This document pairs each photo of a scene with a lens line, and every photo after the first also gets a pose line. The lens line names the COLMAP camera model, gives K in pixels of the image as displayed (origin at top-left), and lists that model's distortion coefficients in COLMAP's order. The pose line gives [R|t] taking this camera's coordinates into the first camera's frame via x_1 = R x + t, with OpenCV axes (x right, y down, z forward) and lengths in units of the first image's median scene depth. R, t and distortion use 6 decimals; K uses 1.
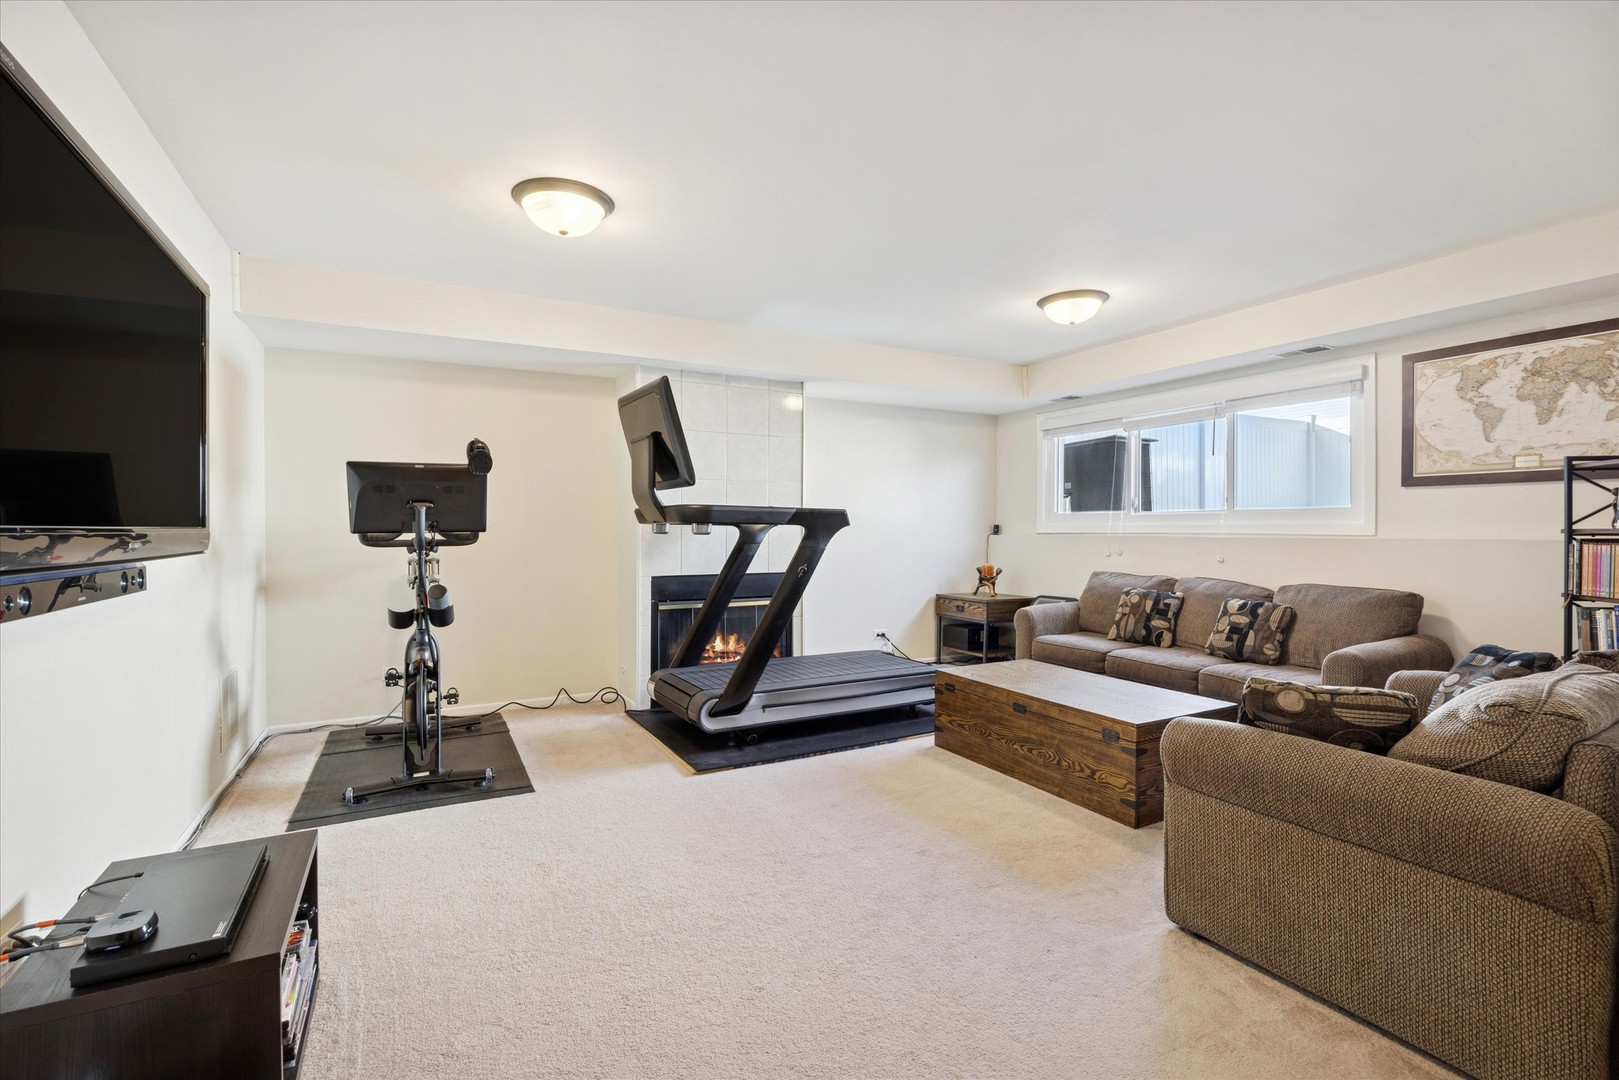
lens RADIAL K [[719.1, 0, 807.9], [0, 719.1, 515.0], [0, 0, 1]] dist [-0.001350, -0.000303]
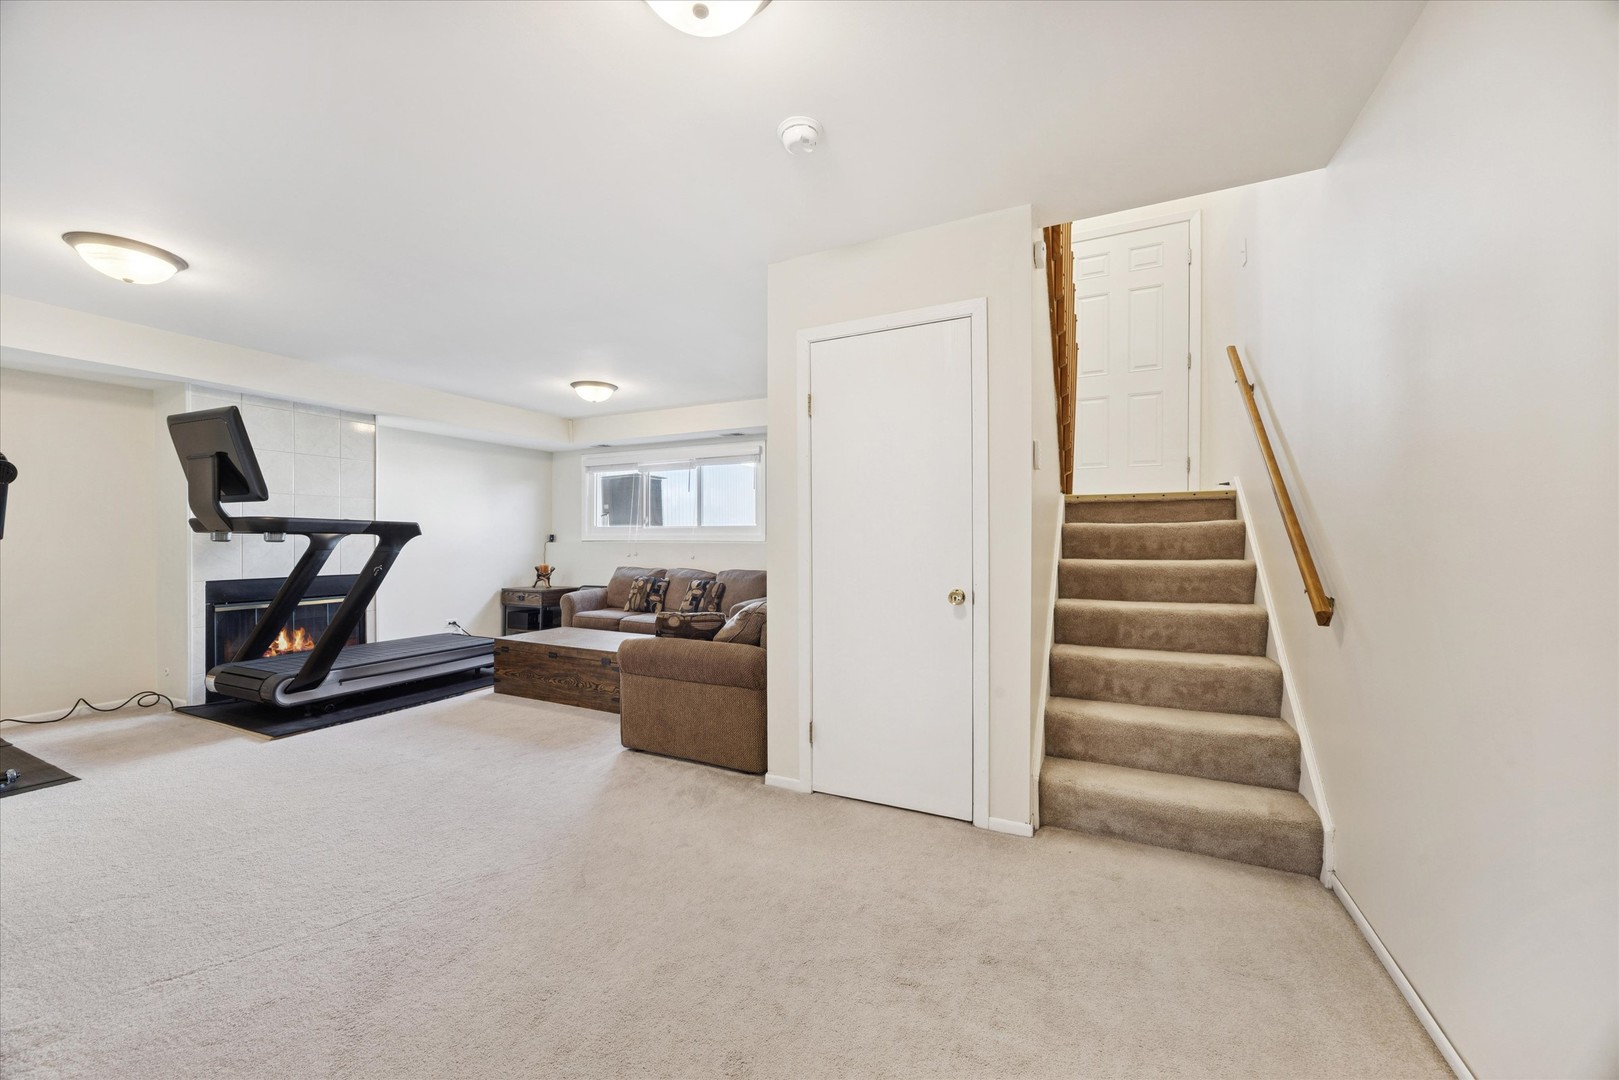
lens RADIAL K [[623.1, 0, 811.5], [0, 623.1, 544.6], [0, 0, 1]] dist [-0.000777, -0.000131]
pose [[0.816575, -0.005417, 0.577214, -0.015948], [-0.012059, 0.999578, 0.026441, -0.005859], [-0.577113, -0.028551, 0.816165, -0.317536]]
